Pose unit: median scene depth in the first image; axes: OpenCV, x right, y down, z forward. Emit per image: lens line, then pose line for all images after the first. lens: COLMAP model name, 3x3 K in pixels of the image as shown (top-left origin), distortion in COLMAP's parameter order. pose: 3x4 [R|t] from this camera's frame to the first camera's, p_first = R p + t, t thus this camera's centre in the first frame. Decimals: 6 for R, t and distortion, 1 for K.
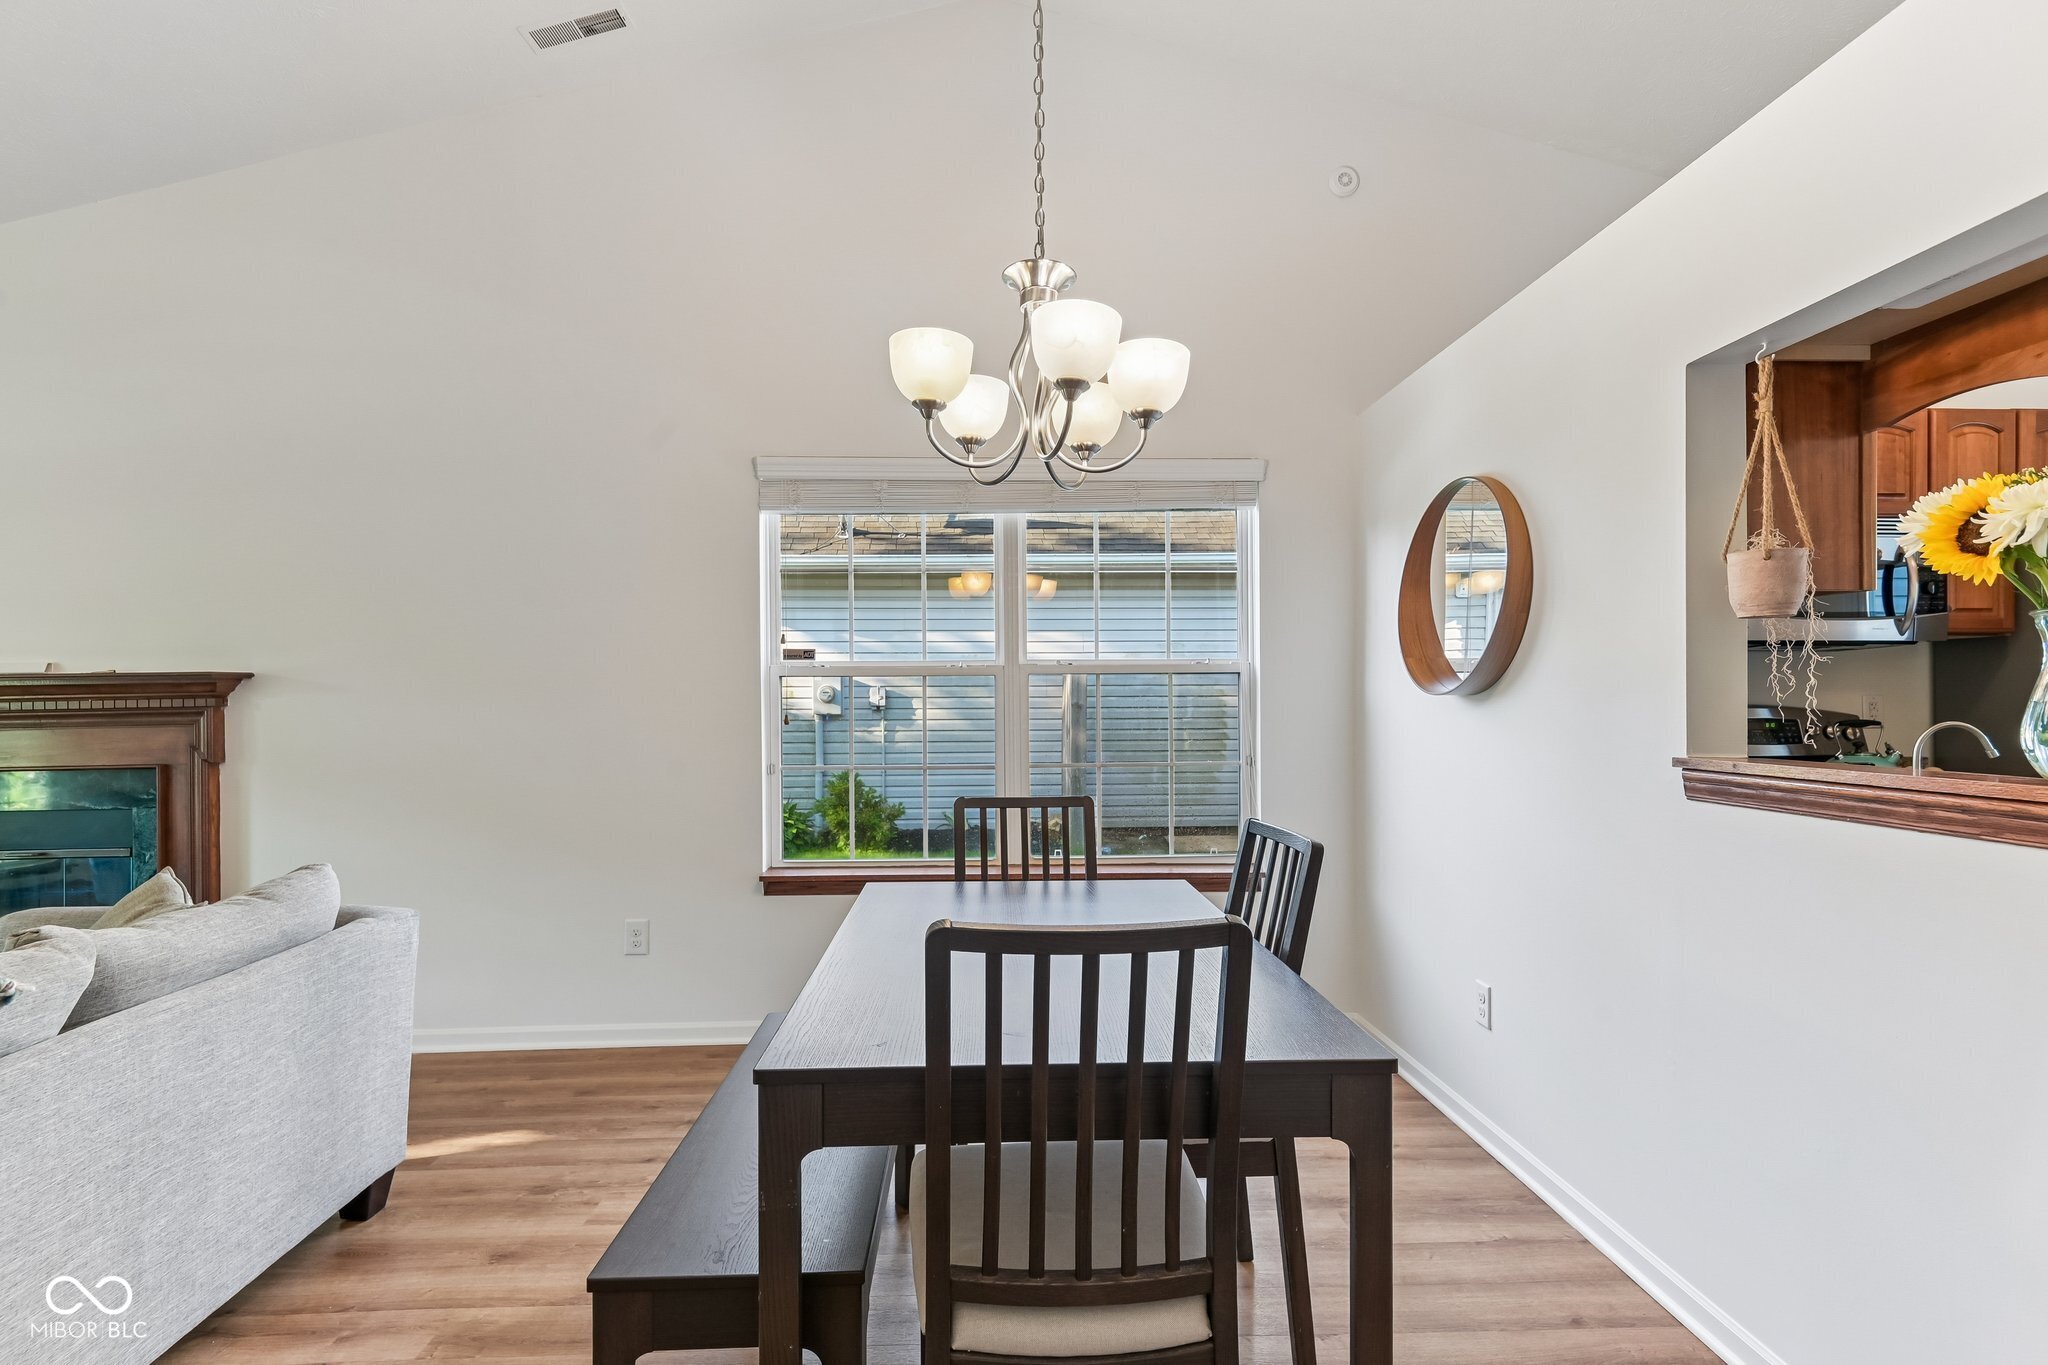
lens RADIAL K [[933.0, 0, 1015.4], [0, 933.0, 708.3], [0, 0, 1]] dist [0.001580, 0.000187]
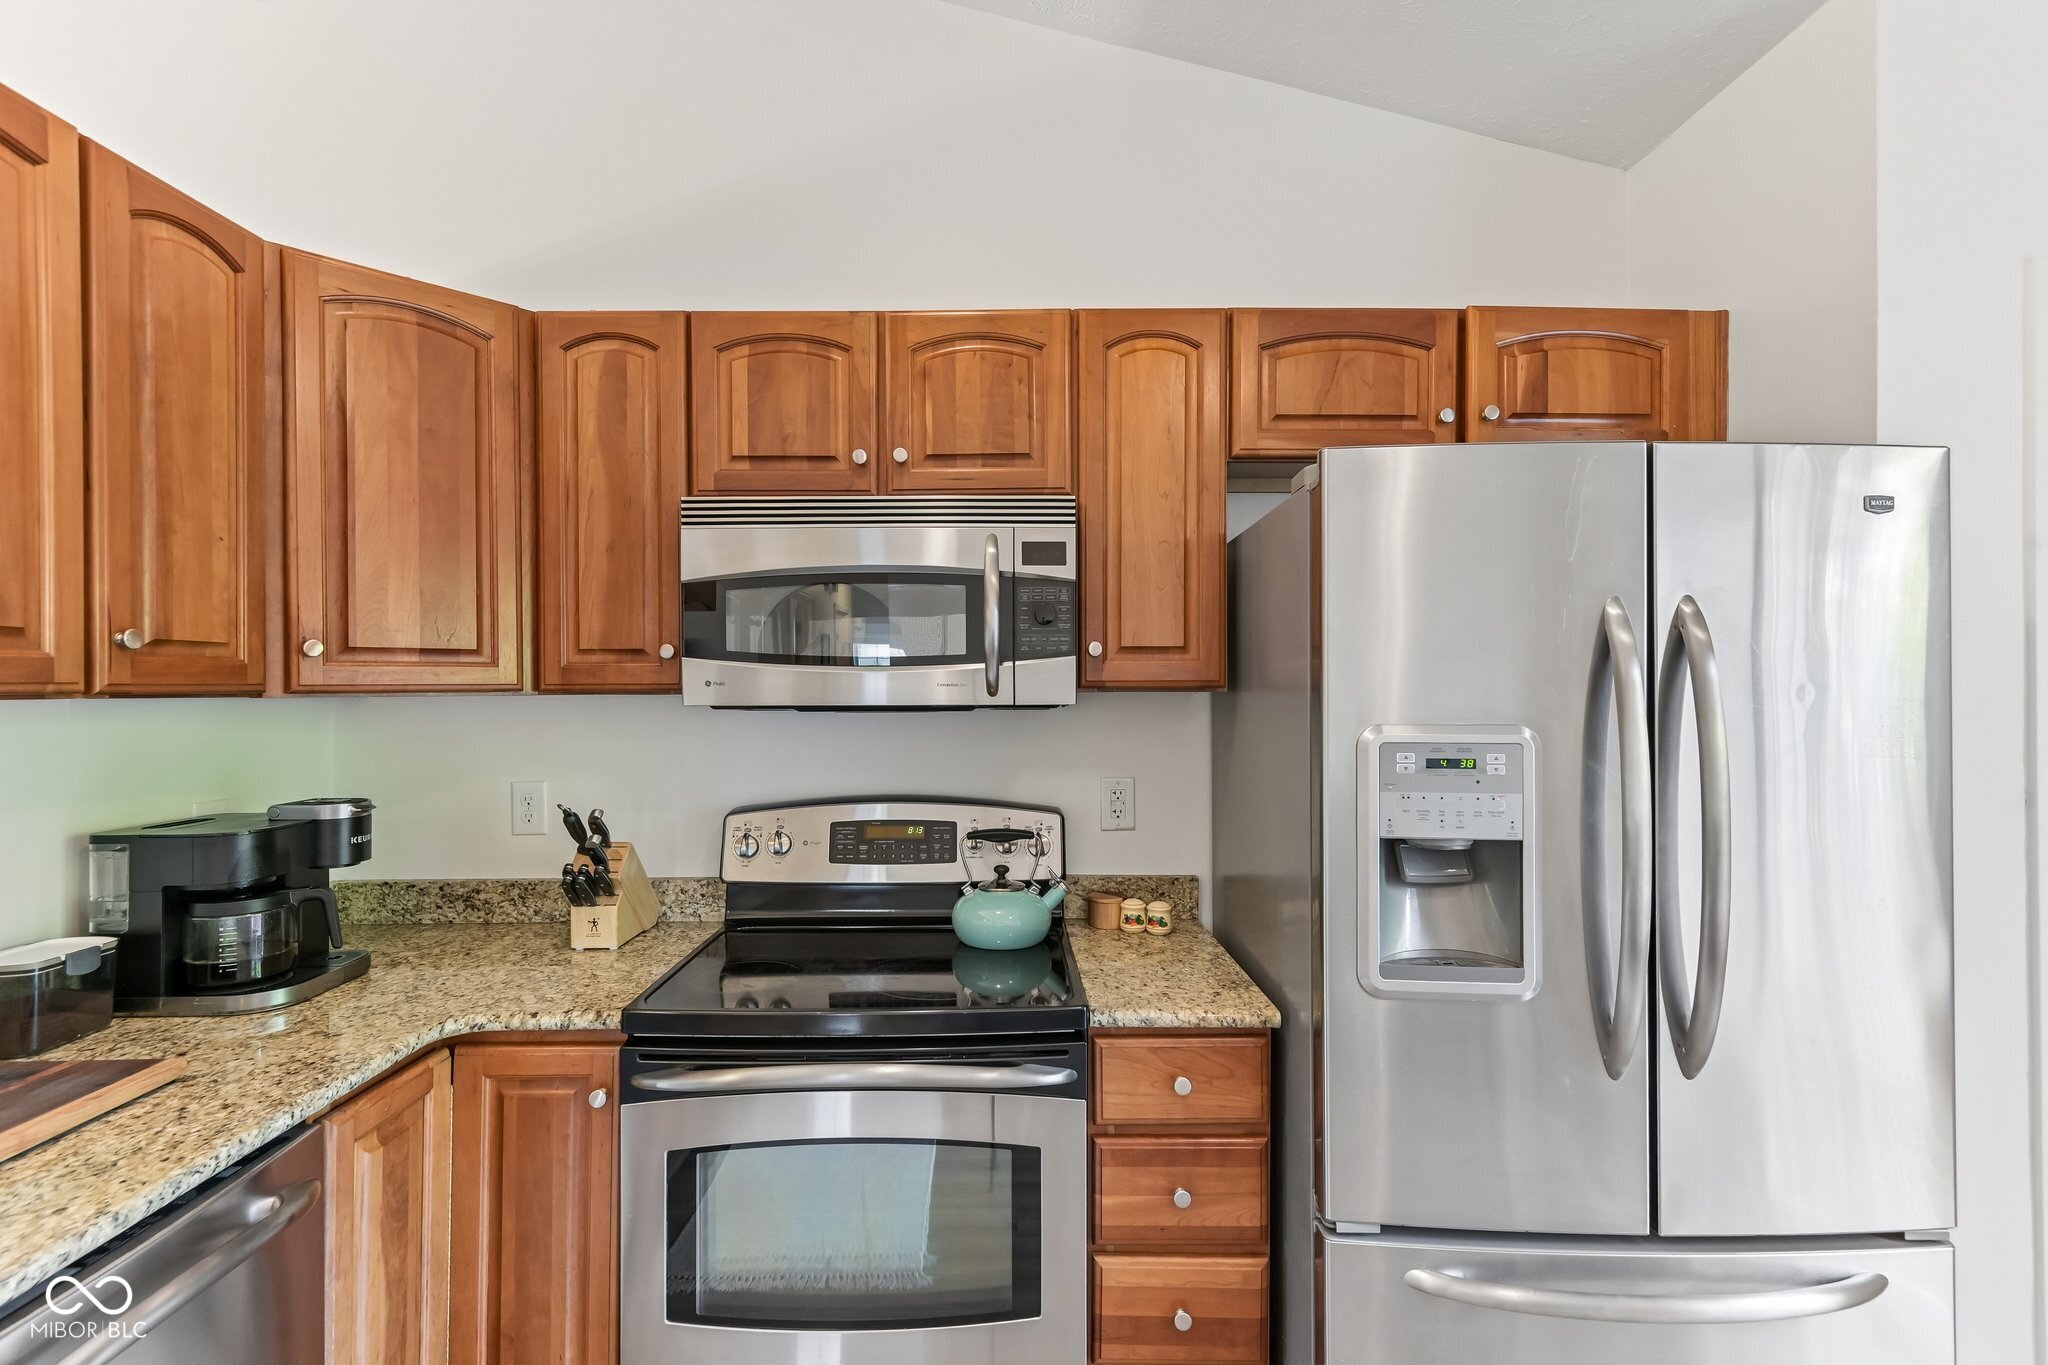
lens RADIAL K [[943.1, 0, 1014.4], [0, 943.1, 691.8], [0, 0, 1]] dist [0.010844, -0.004118]
pose [[0.999546, 0.000404, -0.030138, 0.923275], [-0.000426, 1.000000, -0.000751, -0.075985], [0.030138, 0.000764, 0.999545, 0.390871]]
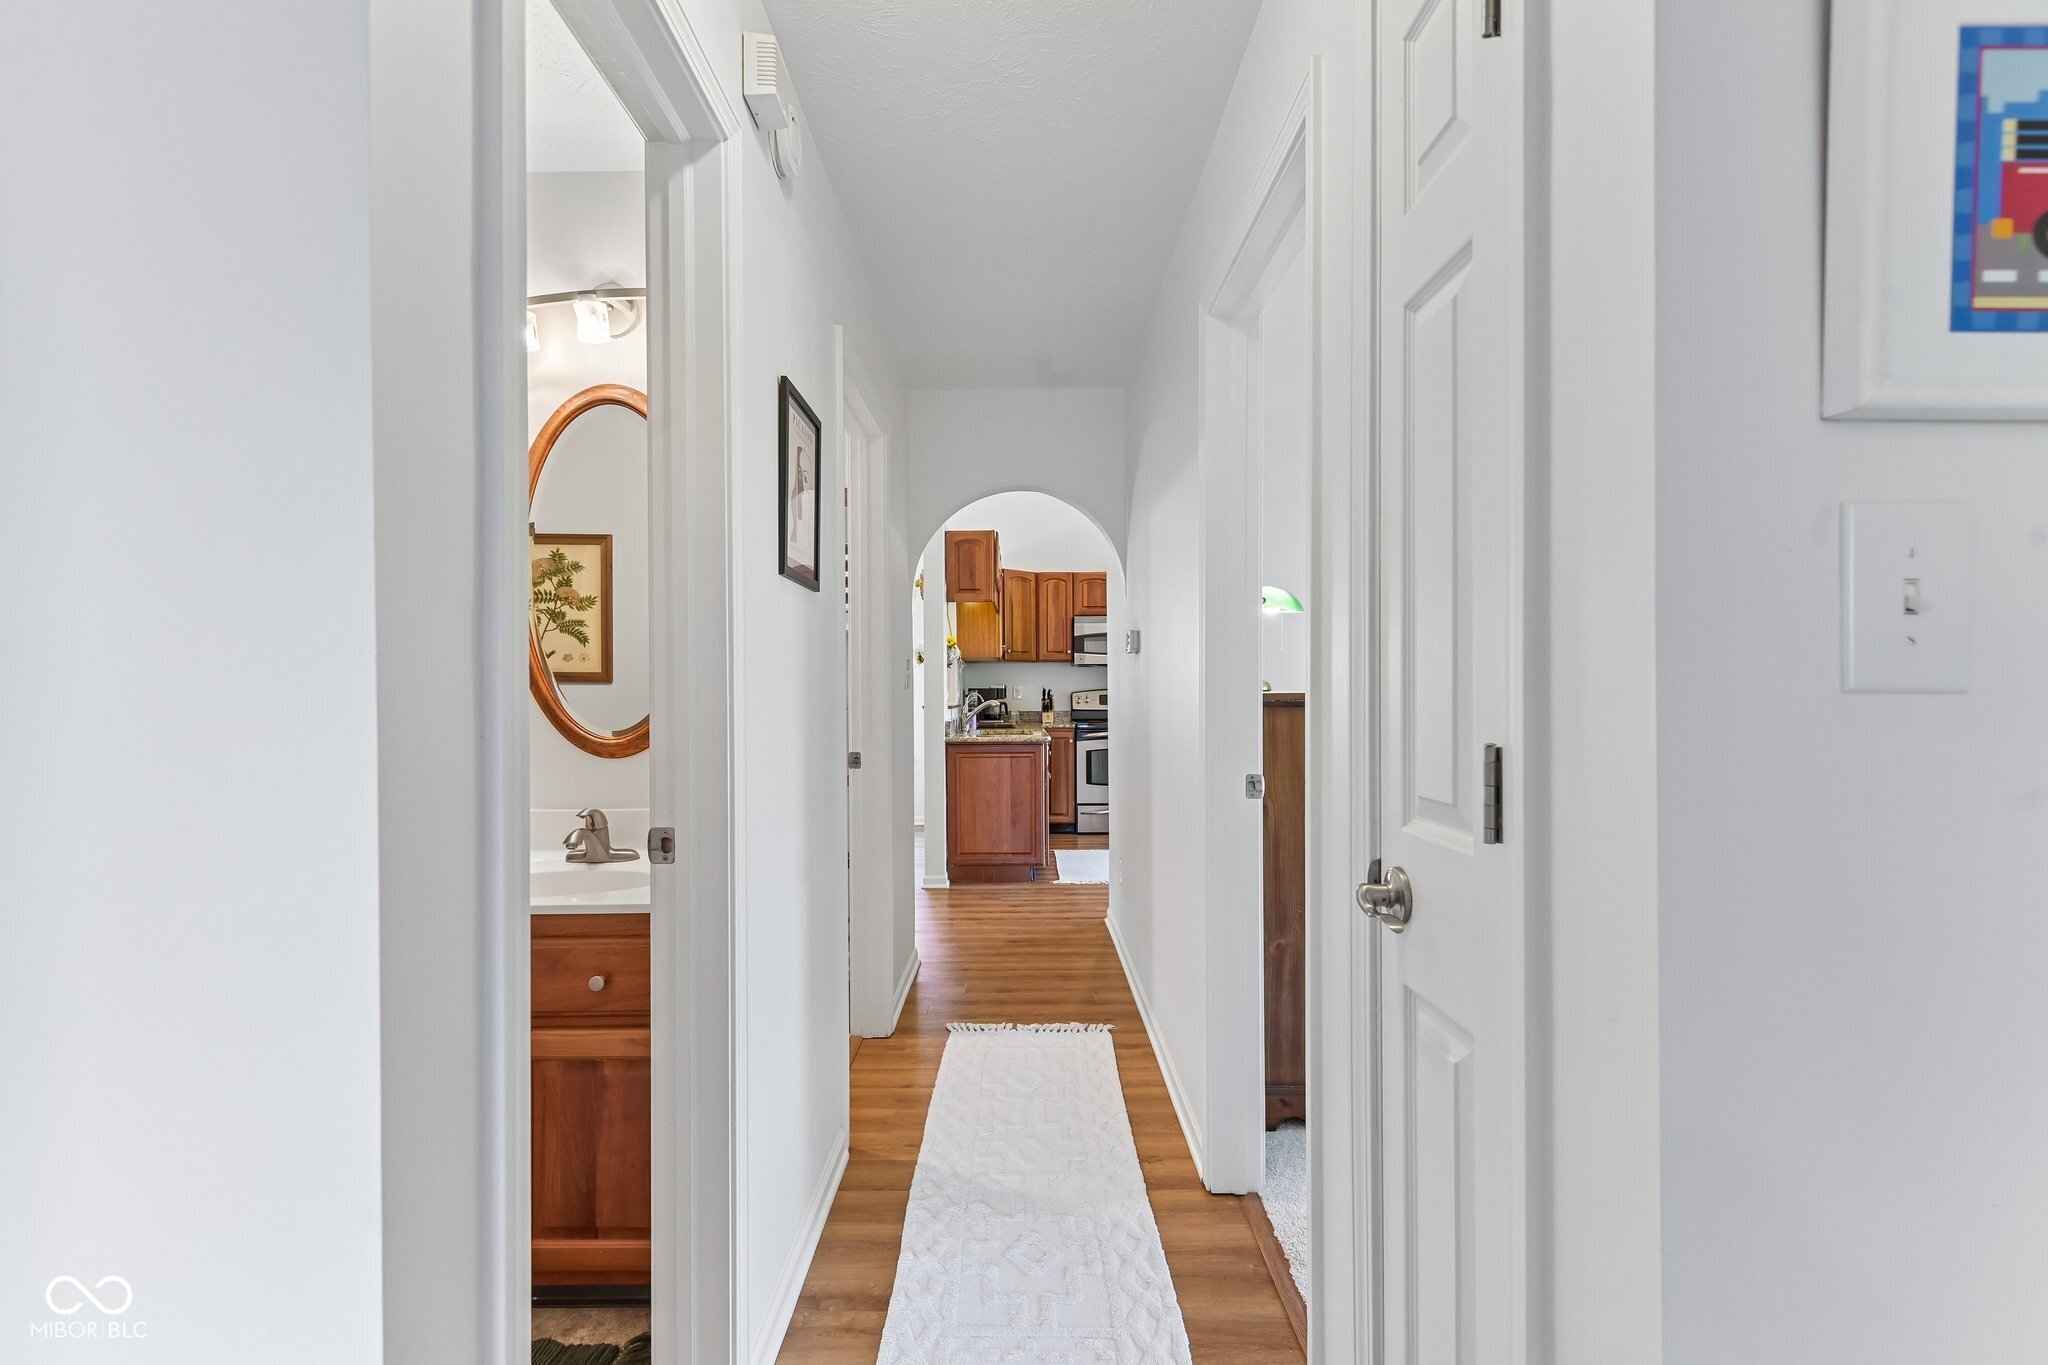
lens RADIAL K [[943.1, 0, 1014.4], [0, 943.1, 691.8], [0, 0, 1]] dist [0.010844, -0.004118]
pose [[0.999052, -0.002355, -0.043462, 0.662591], [0.002538, 0.999988, 0.004146, -0.007410], [0.043452, -0.004252, 0.999046, -1.498416]]
